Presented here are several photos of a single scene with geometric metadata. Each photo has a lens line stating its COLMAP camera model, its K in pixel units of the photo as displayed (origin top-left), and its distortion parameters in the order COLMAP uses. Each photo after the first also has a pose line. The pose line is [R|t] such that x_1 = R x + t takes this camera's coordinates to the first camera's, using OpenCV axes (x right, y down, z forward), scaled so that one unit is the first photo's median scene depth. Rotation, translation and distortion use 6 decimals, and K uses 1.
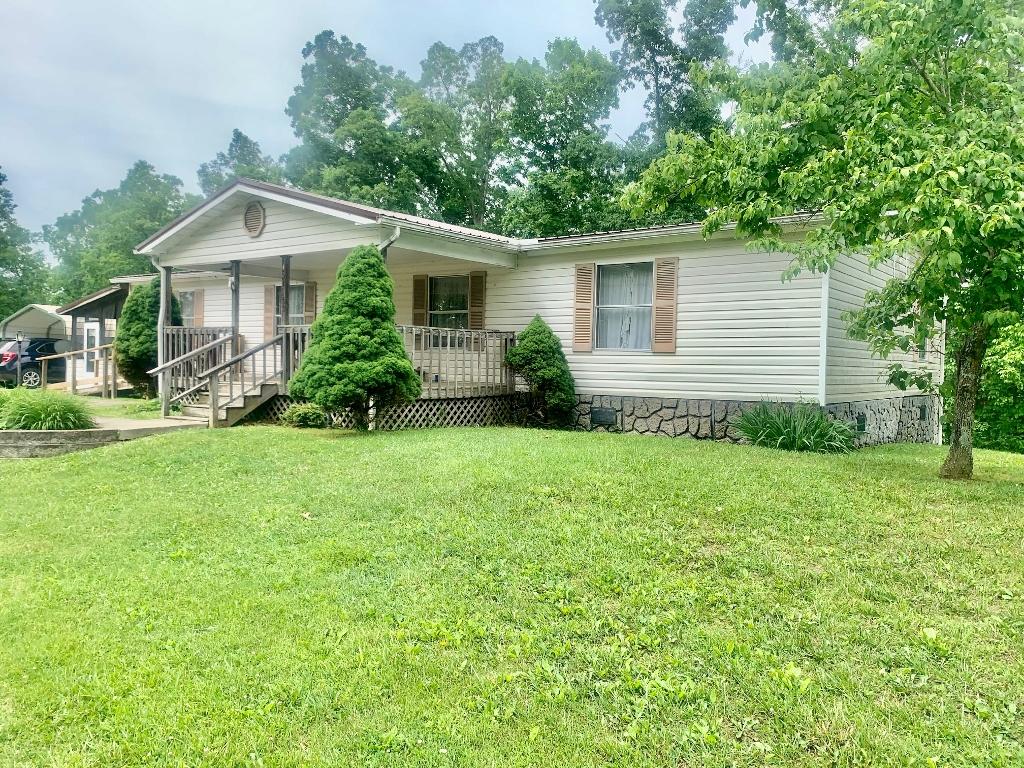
lens RADIAL K [[779.1, 0, 513.5], [0, 779.1, 378.8], [0, 0, 1]] dist [0.009873, -0.000696]
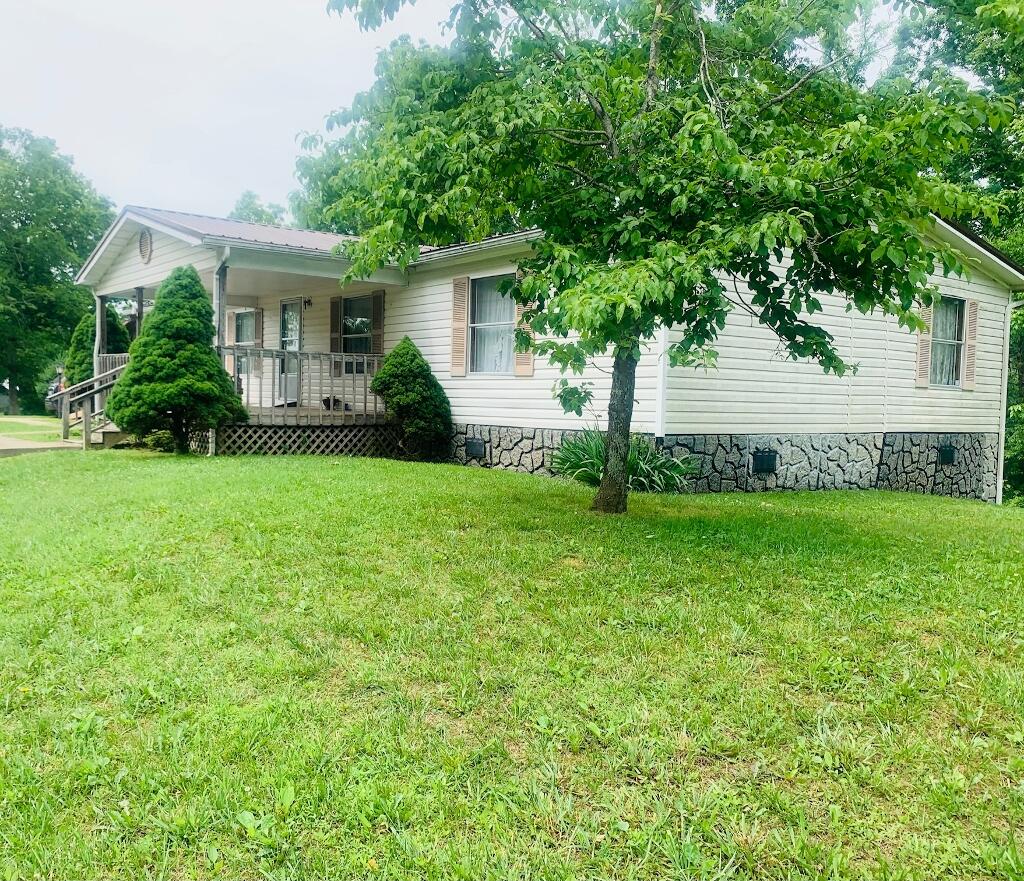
lens RADIAL K [[907.6, 0, 510.7], [0, 907.6, 446.2], [0, 0, 1]] dist [0.010354, -0.001376]
pose [[0.957006, 0.016973, -0.289571, 0.463048], [-0.010101, 0.999631, 0.025210, 0.019582], [0.289892, -0.021201, 0.956825, 0.011702]]
